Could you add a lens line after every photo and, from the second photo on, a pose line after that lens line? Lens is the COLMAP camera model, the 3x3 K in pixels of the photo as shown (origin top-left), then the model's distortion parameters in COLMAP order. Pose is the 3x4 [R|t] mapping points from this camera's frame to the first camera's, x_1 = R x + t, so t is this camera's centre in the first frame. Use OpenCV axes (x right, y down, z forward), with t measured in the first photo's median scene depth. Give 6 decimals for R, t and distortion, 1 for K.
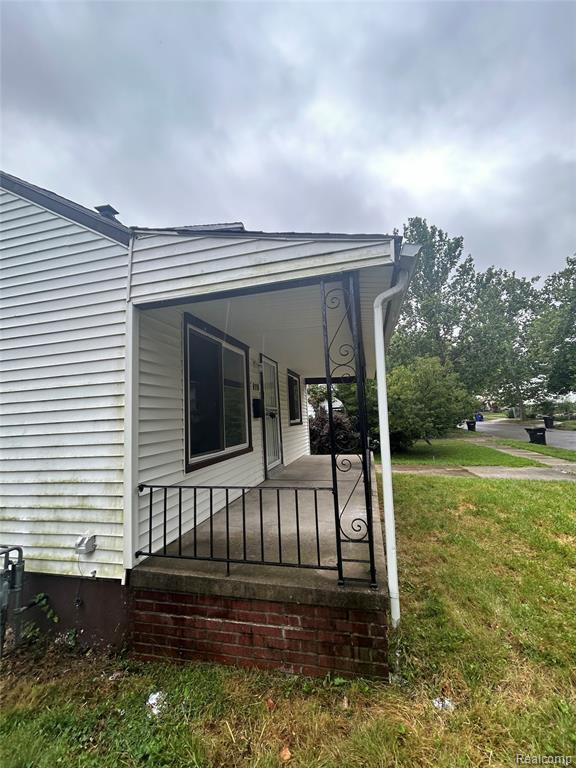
lens RADIAL K [[311.6, 0, 291.4], [0, 311.6, 381.7], [0, 0, 1]] dist [-0.001074, -0.000391]
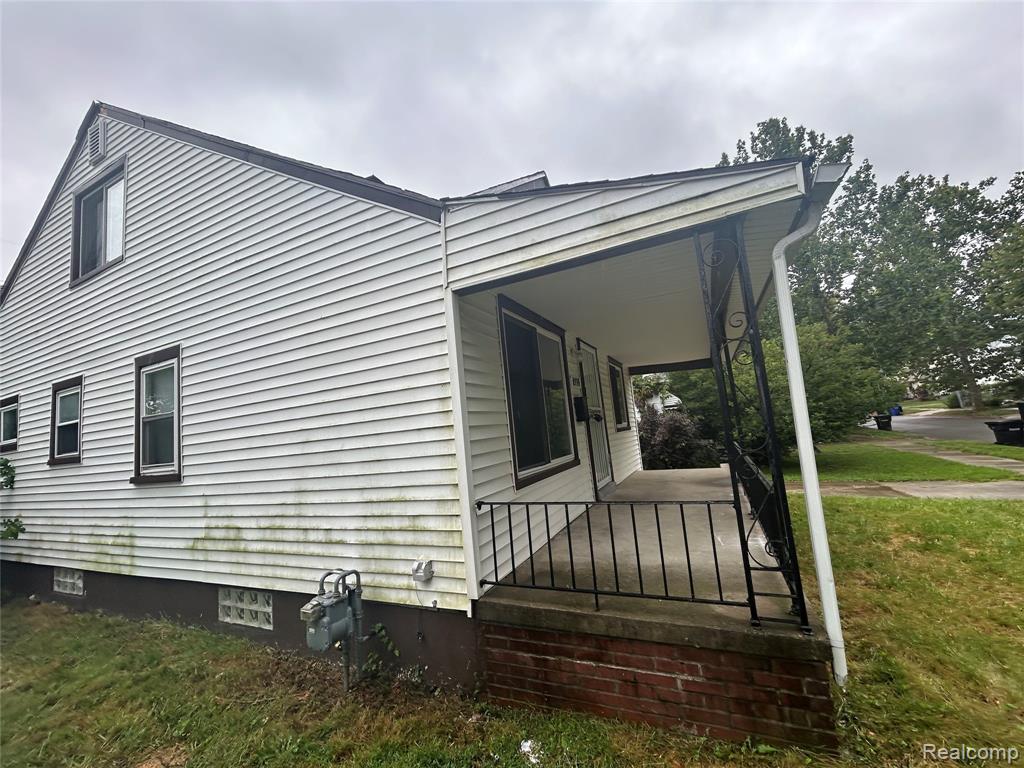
lens RADIAL K [[415.5, 0, 512.0], [0, 415.5, 384.0], [0, 0, 1]] dist [-0.001074, -0.000391]
pose [[0.978358, -0.064165, -0.196721, -0.139585], [0.067125, 0.997709, 0.008408, 0.006807], [0.195731, -0.021431, 0.980423, -0.078134]]
